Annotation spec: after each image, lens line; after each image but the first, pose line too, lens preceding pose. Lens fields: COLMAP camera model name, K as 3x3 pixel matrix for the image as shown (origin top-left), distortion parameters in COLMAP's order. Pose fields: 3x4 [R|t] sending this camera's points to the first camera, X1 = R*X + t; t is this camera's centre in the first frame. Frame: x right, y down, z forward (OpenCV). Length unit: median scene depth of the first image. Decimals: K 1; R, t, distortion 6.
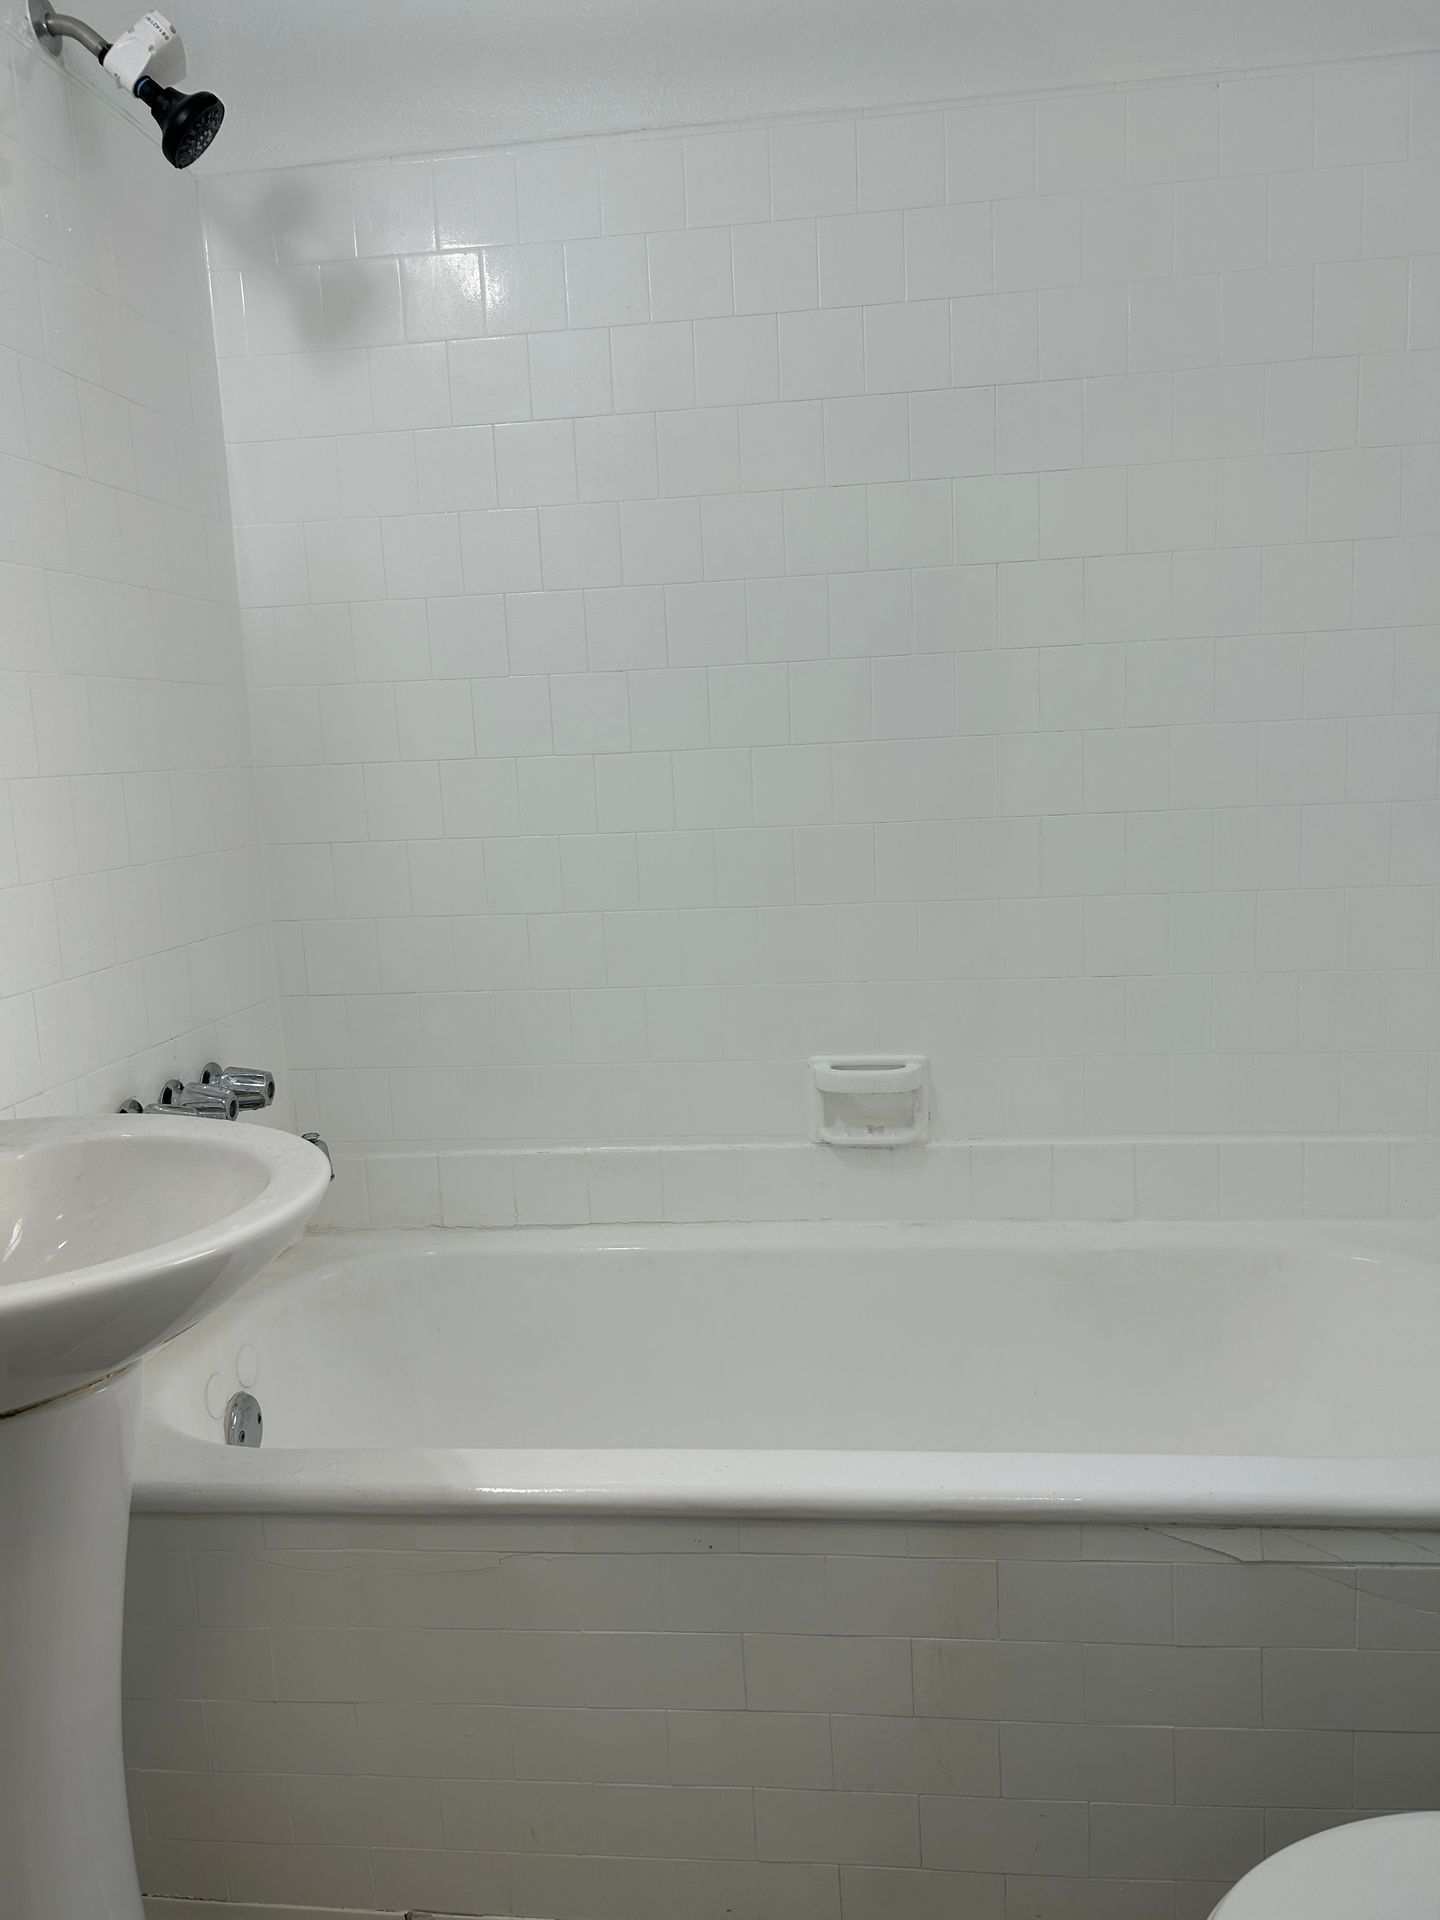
lens RADIAL K [[1446.7, 0, 705.0], [0, 1446.7, 967.6], [0, 0, 1]] dist [0.054744, -0.057468]
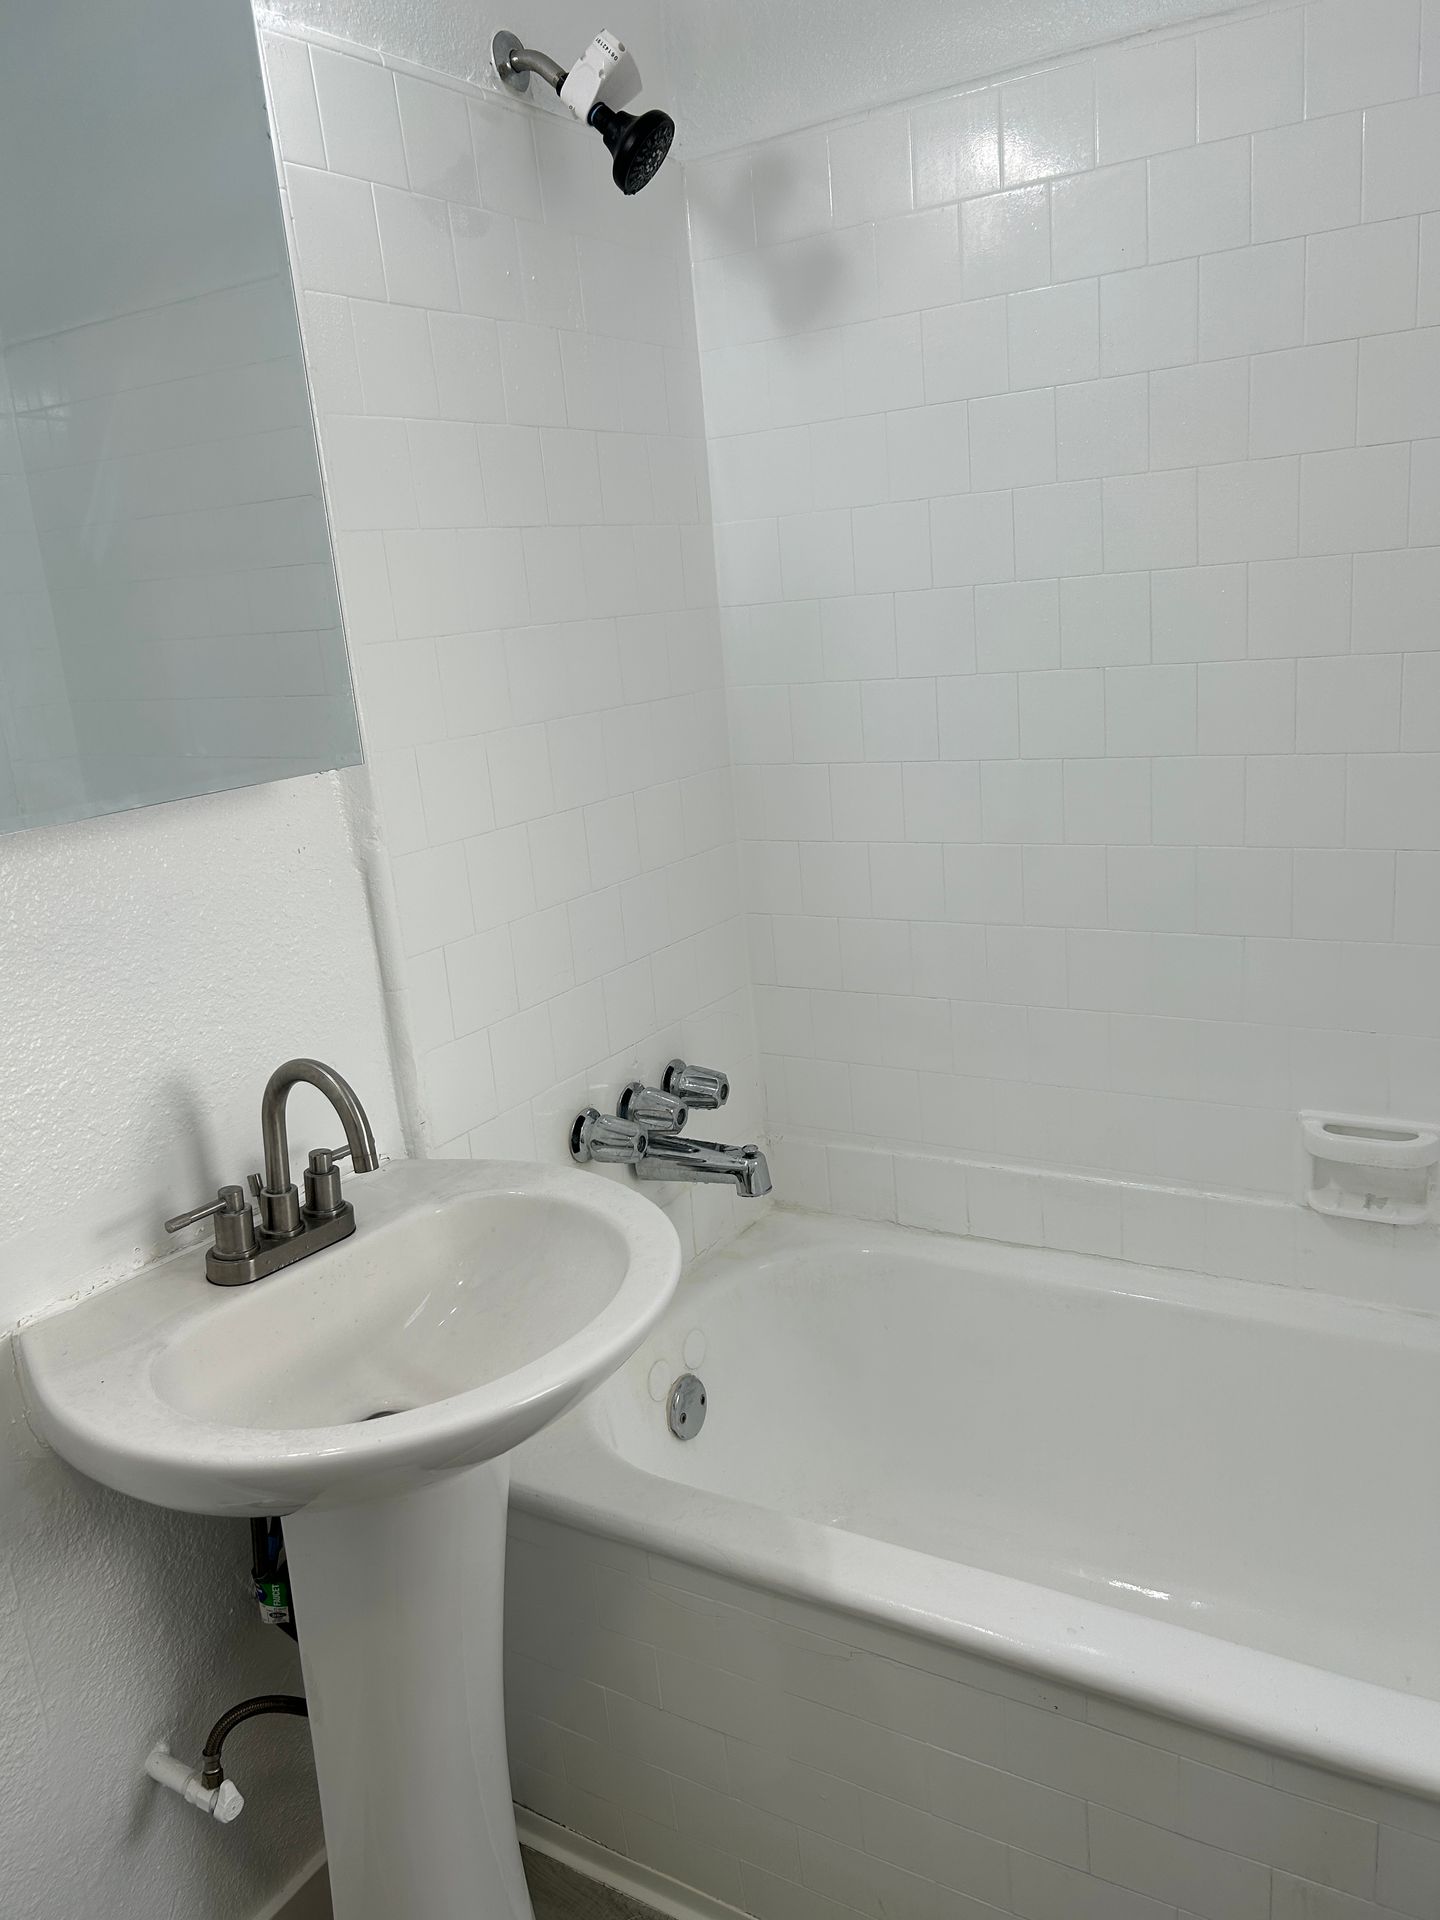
lens RADIAL K [[1446.7, 0, 713.6], [0, 1446.7, 952.2], [0, 0, 1]] dist [0.054744, -0.057468]
pose [[0.908811, 0.070918, -0.411137, 0.113843], [-0.017785, 0.991137, 0.131650, -0.152387], [0.416830, -0.112333, 0.902017, 0.074108]]
